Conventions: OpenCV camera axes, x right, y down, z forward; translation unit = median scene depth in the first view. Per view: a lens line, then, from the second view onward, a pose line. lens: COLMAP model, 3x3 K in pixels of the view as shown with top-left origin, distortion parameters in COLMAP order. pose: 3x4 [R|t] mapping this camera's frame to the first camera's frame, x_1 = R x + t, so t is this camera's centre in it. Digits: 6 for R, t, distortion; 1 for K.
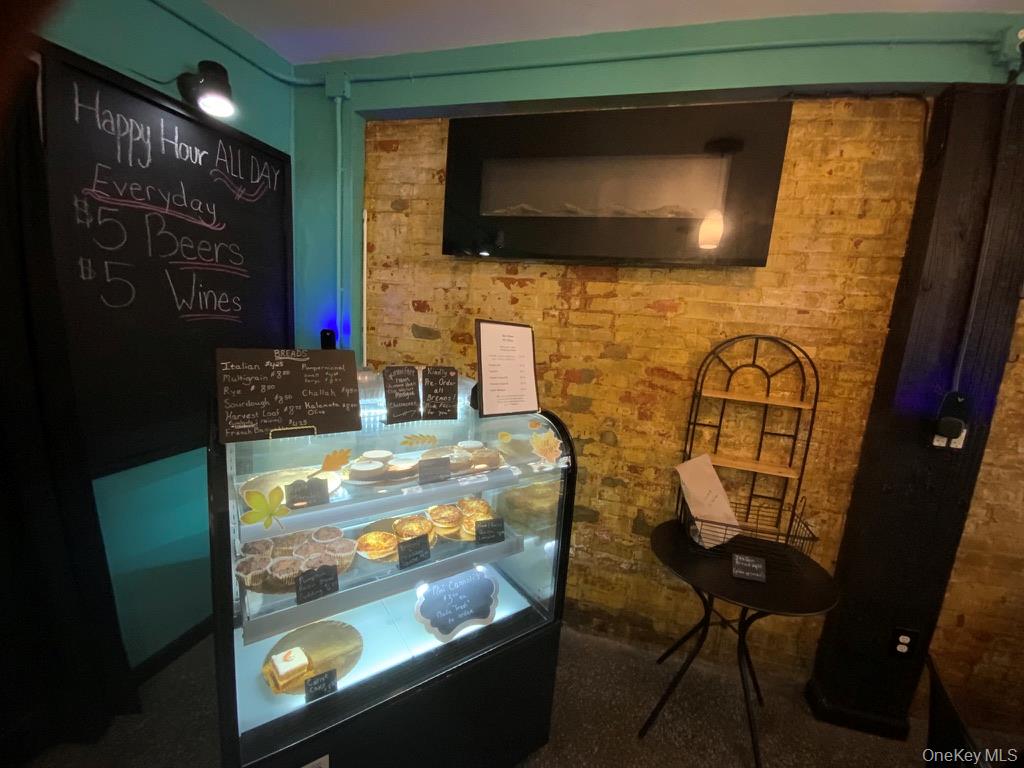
lens RADIAL K [[408.9, 0, 529.5], [0, 408.9, 386.7], [0, 0, 1]] dist [0.016964, -0.013844]
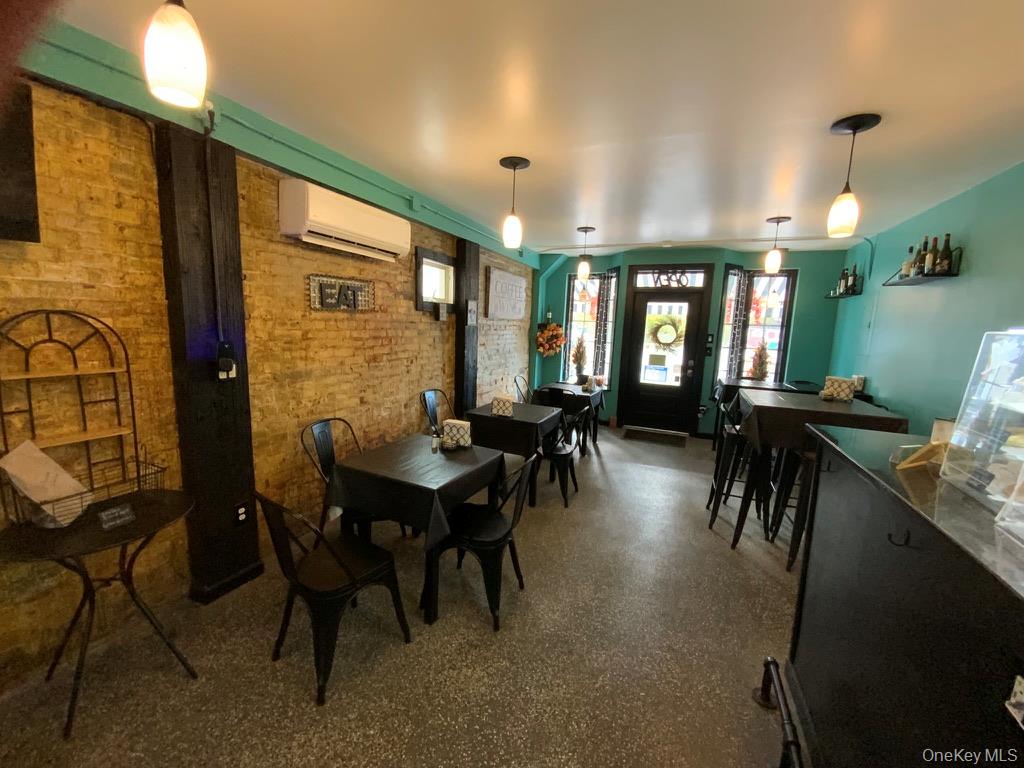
lens RADIAL K [[408.8, 0, 512.0], [0, 408.8, 384.0], [0, 0, 1]] dist [0.019216, -0.020275]
pose [[0.139394, -0.213077, 0.967041, -0.284753], [0.143514, 0.970611, 0.193177, 0.022233], [-0.979782, 0.111856, 0.165877, -0.256981]]
